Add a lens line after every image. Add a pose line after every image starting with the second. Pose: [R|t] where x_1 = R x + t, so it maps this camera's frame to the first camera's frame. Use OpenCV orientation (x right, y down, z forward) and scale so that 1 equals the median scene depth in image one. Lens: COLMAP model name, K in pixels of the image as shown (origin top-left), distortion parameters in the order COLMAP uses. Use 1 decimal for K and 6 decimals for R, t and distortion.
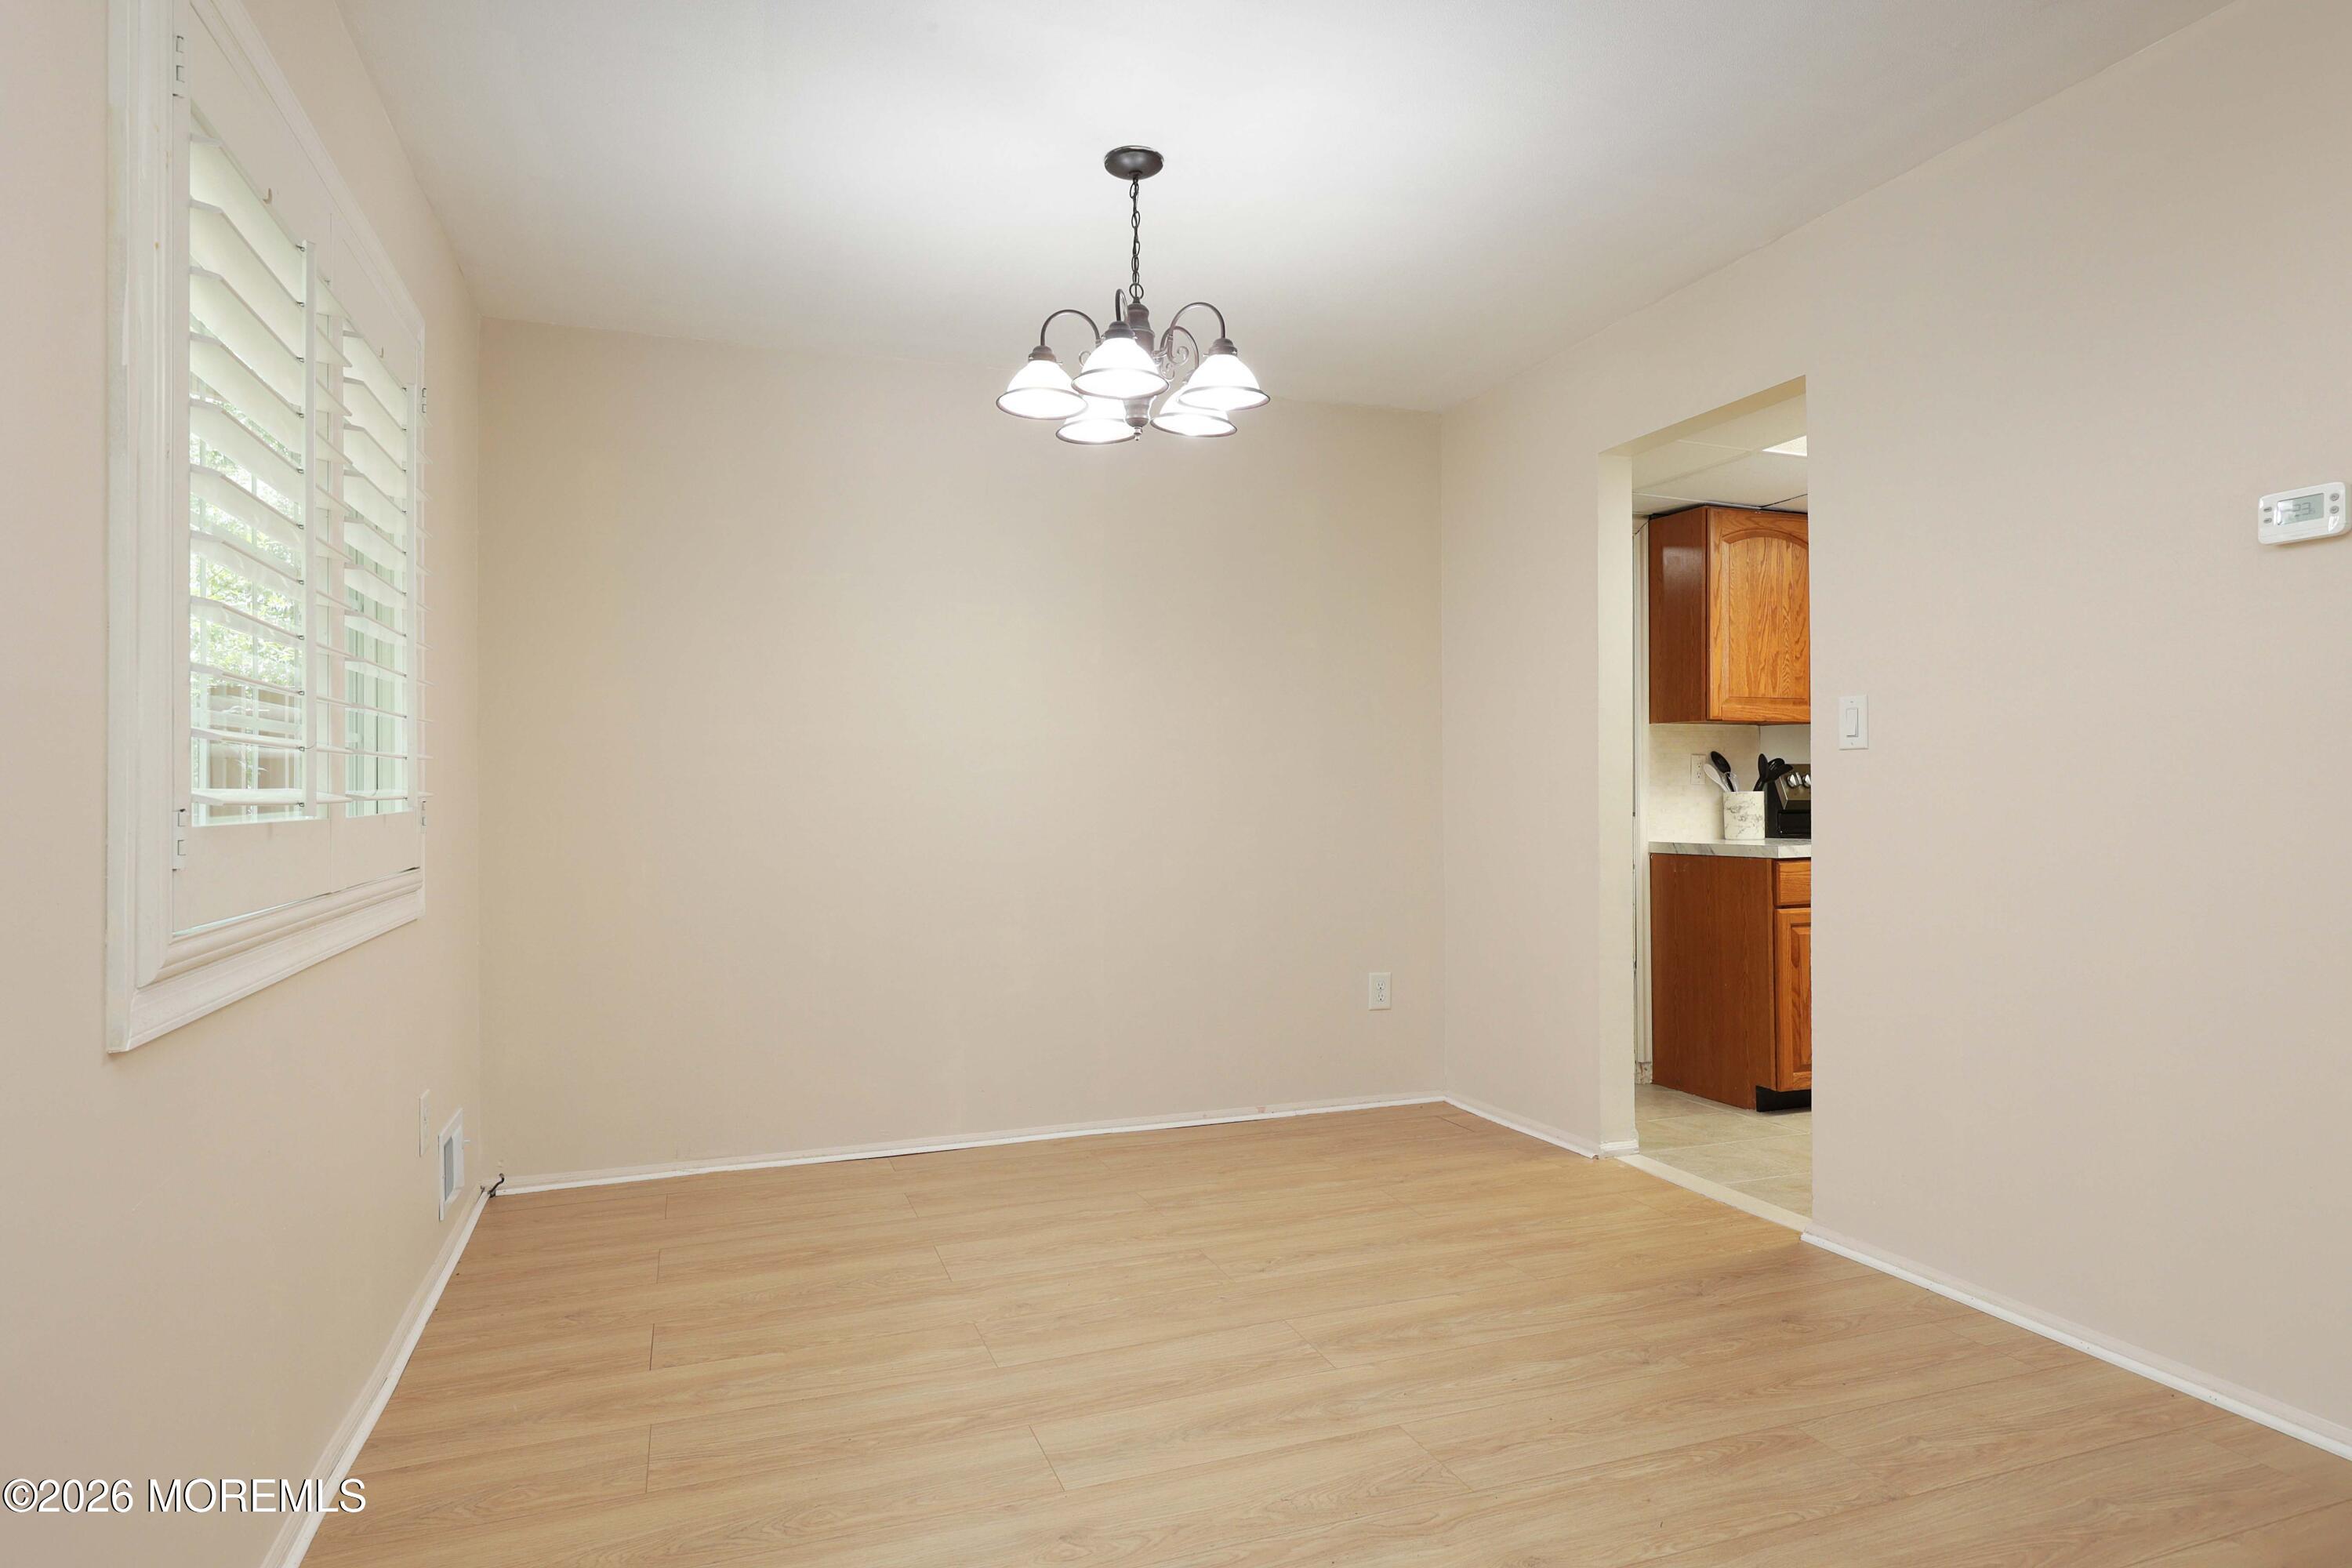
lens RADIAL K [[1328.8, 0, 1176.0], [0, 1328.8, 784.0], [0, 0, 1]] dist [-0.000164, 0.000326]
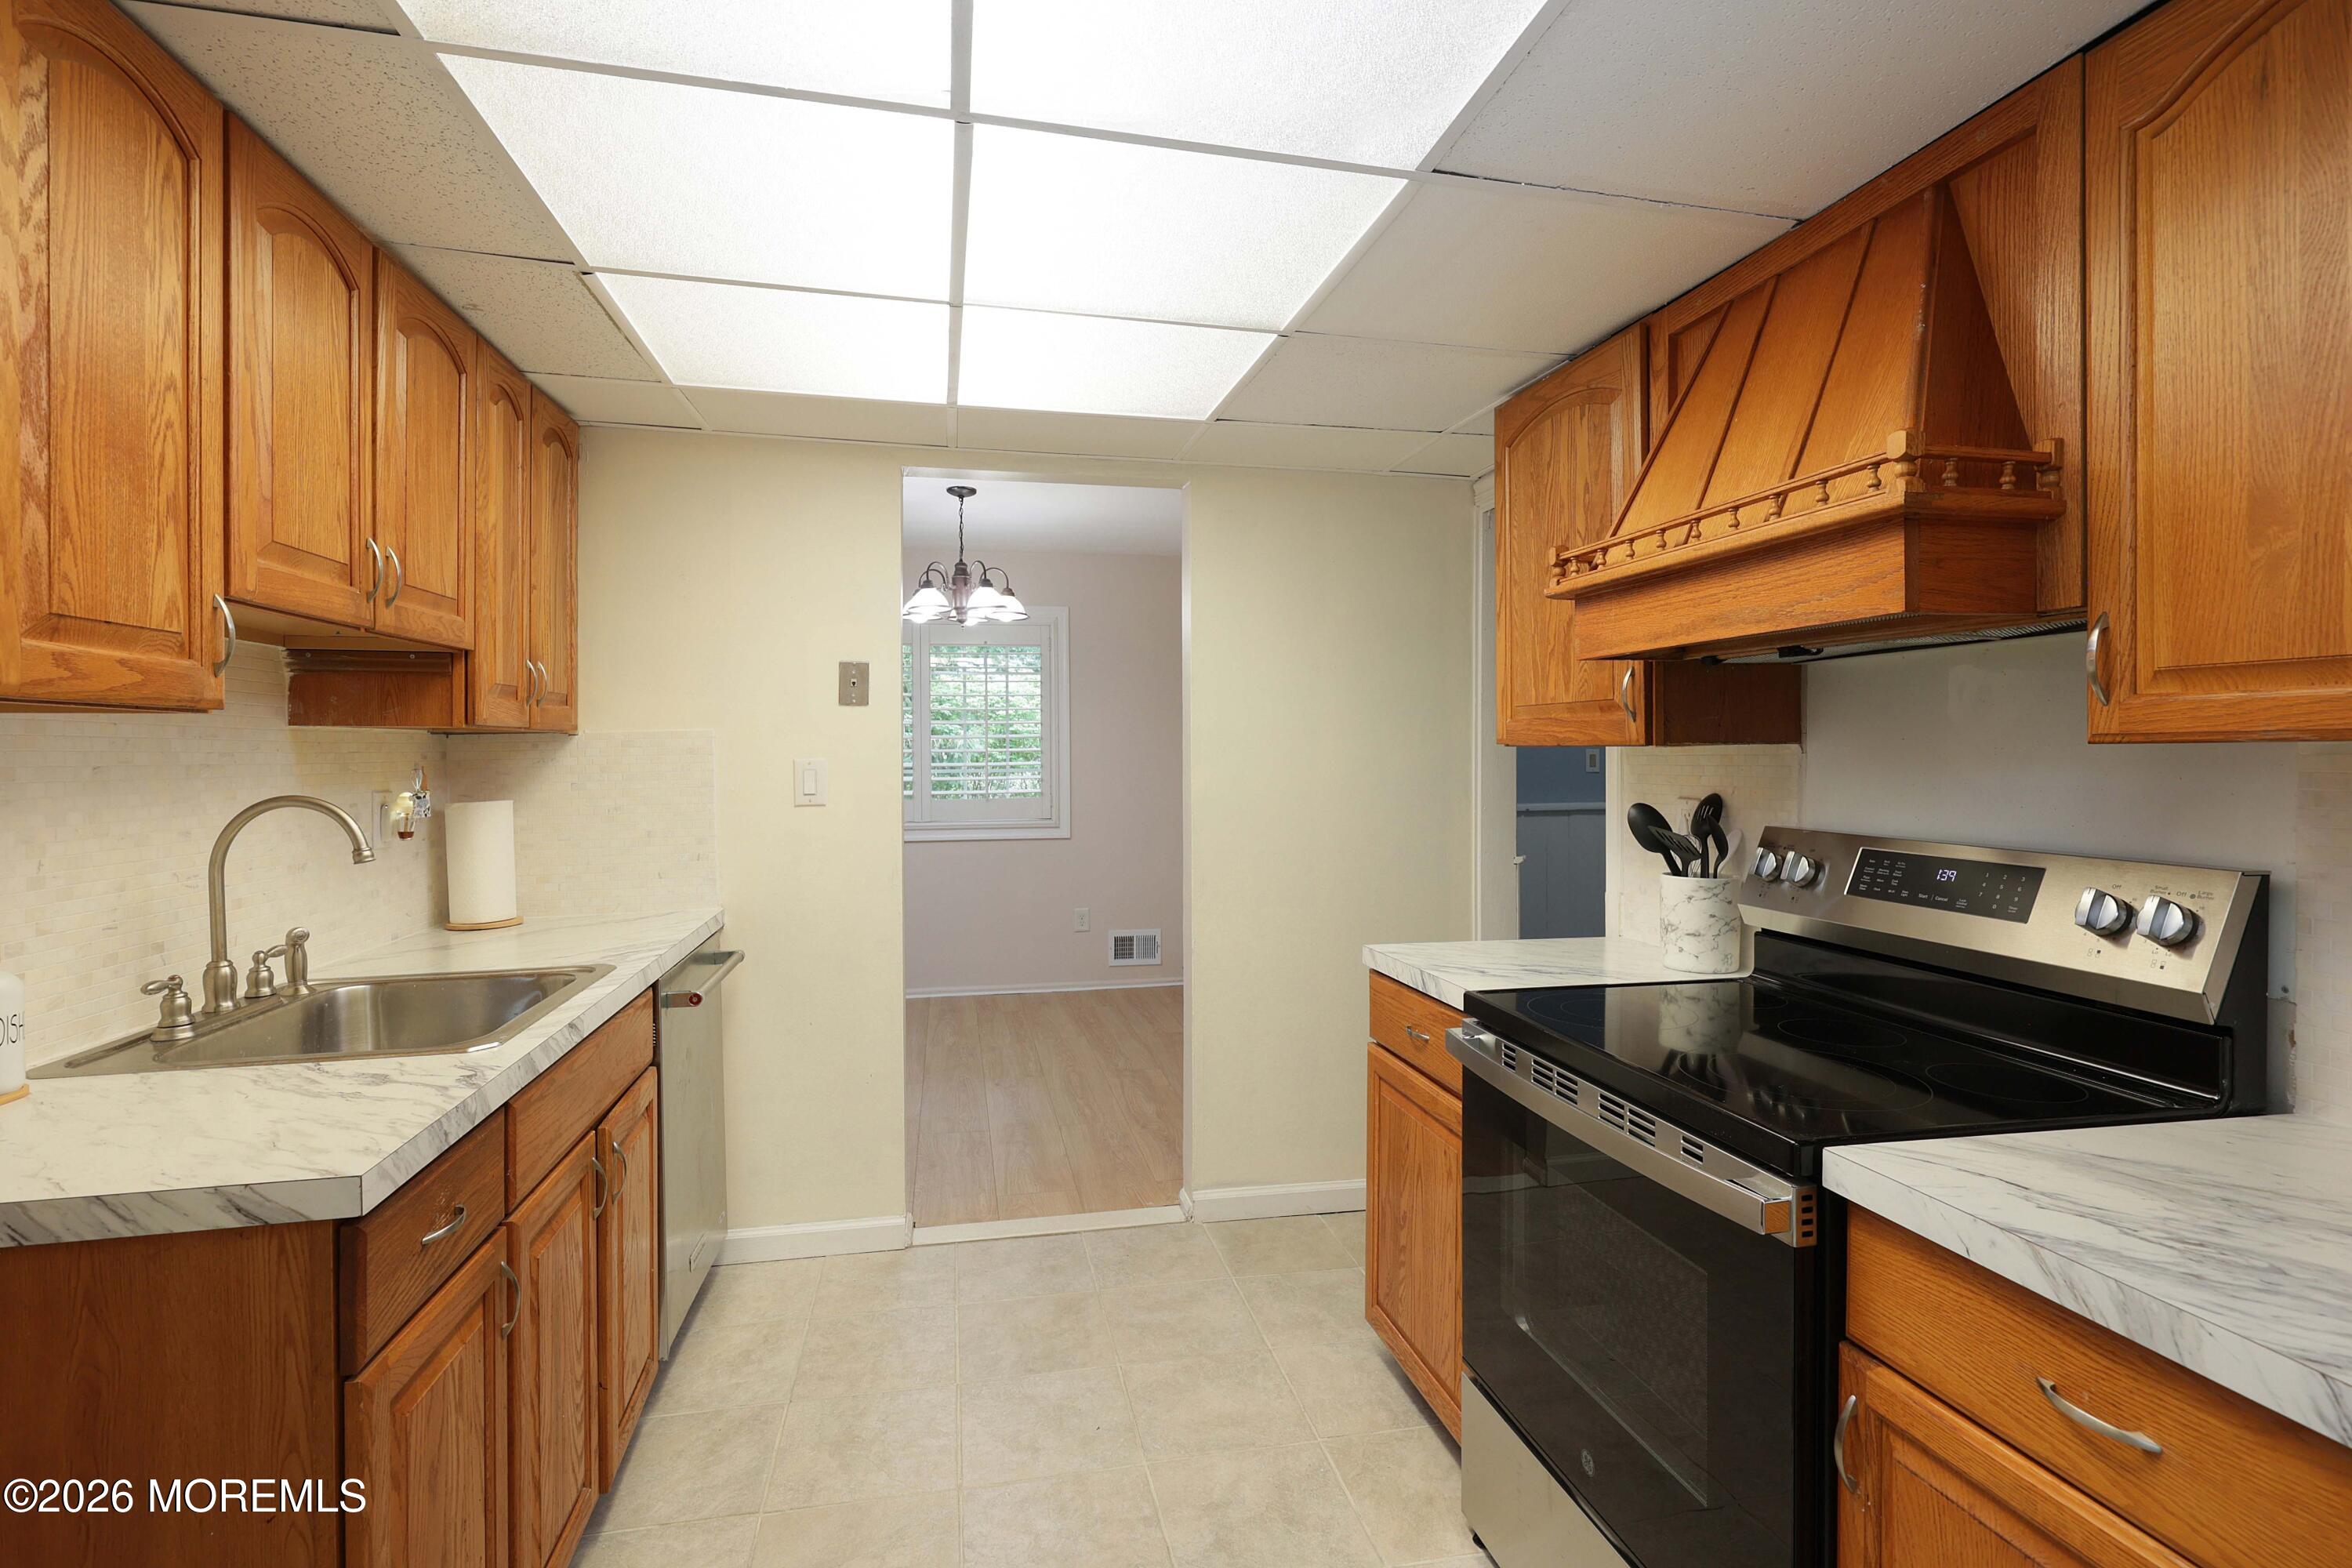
lens RADIAL K [[1109.9, 0, 1182.1], [0, 1109.9, 757.5], [0, 0, 1]] dist [-0.000903, -0.000182]
pose [[-0.130613, 0.011231, -0.991370, 0.929612], [0.006271, 0.999925, 0.010502, -0.048034], [0.991414, -0.004845, -0.130674, 0.906802]]
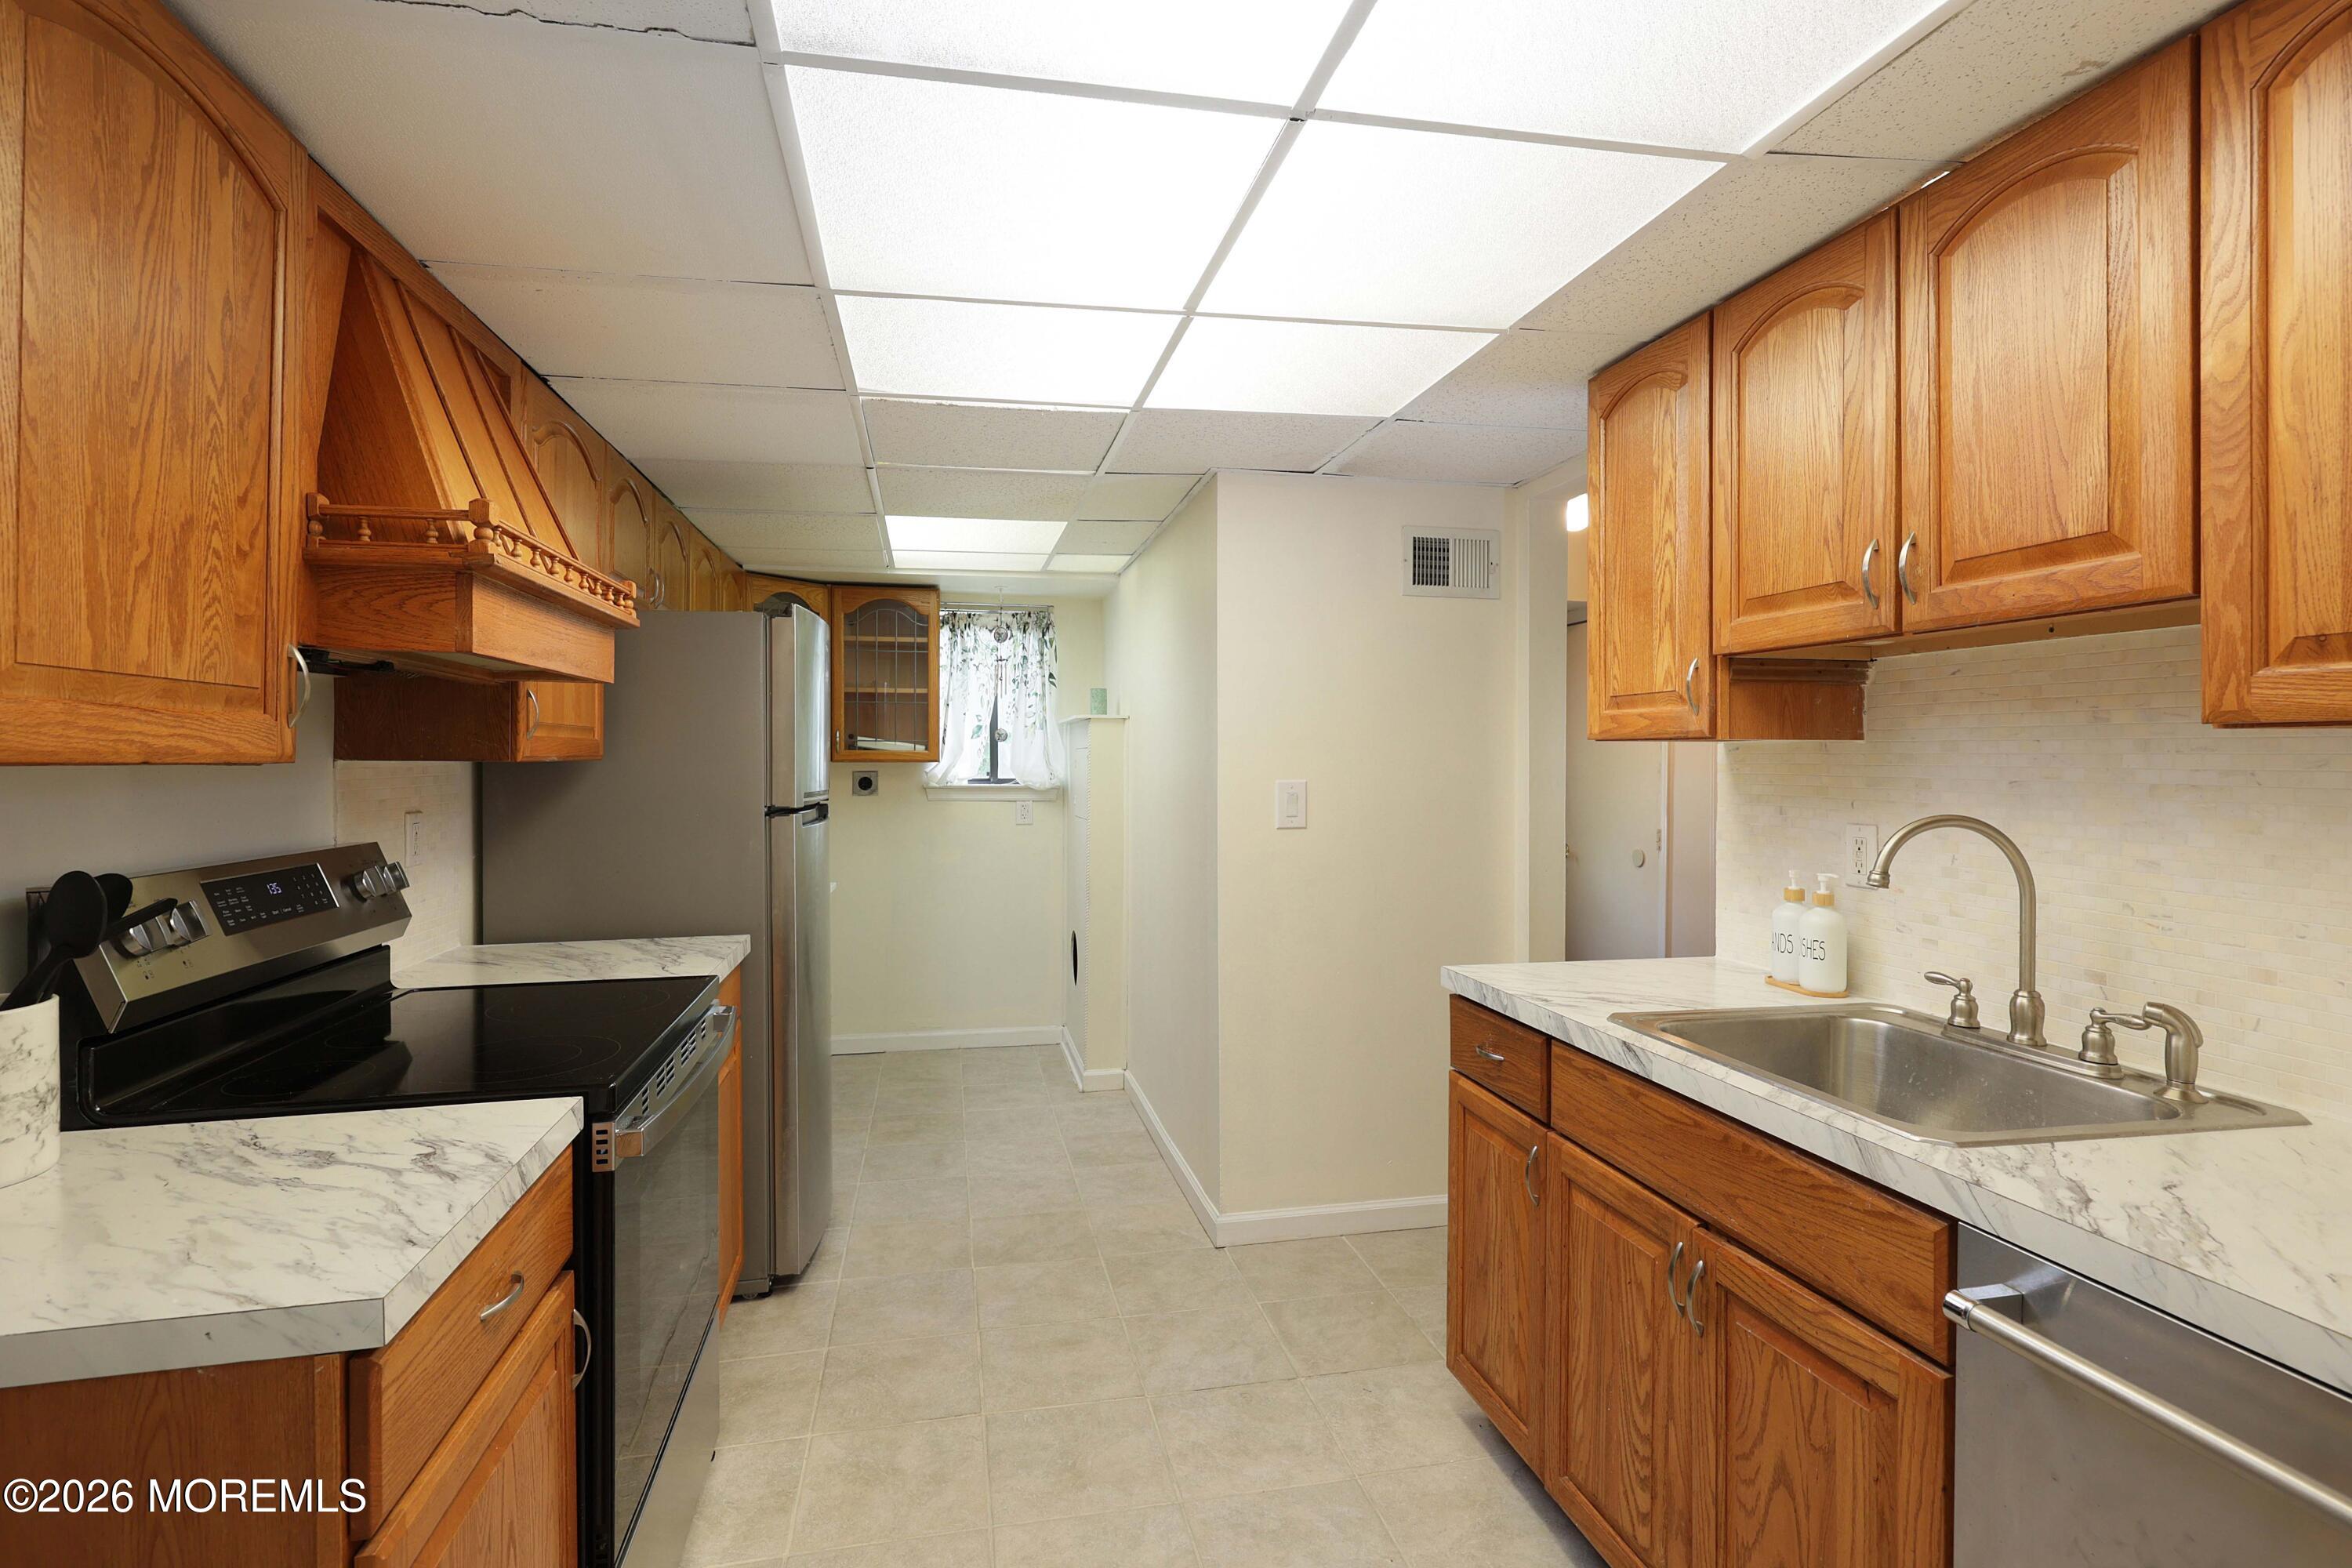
lens RADIAL K [[1109.9, 0, 1182.1], [0, 1109.9, 757.5], [0, 0, 1]] dist [-0.000903, -0.000182]
pose [[0.139020, 0.005974, 0.990271, 0.250051], [-0.002471, 0.999981, -0.005686, -0.047931], [-0.990286, -0.001656, 0.139033, 0.762286]]
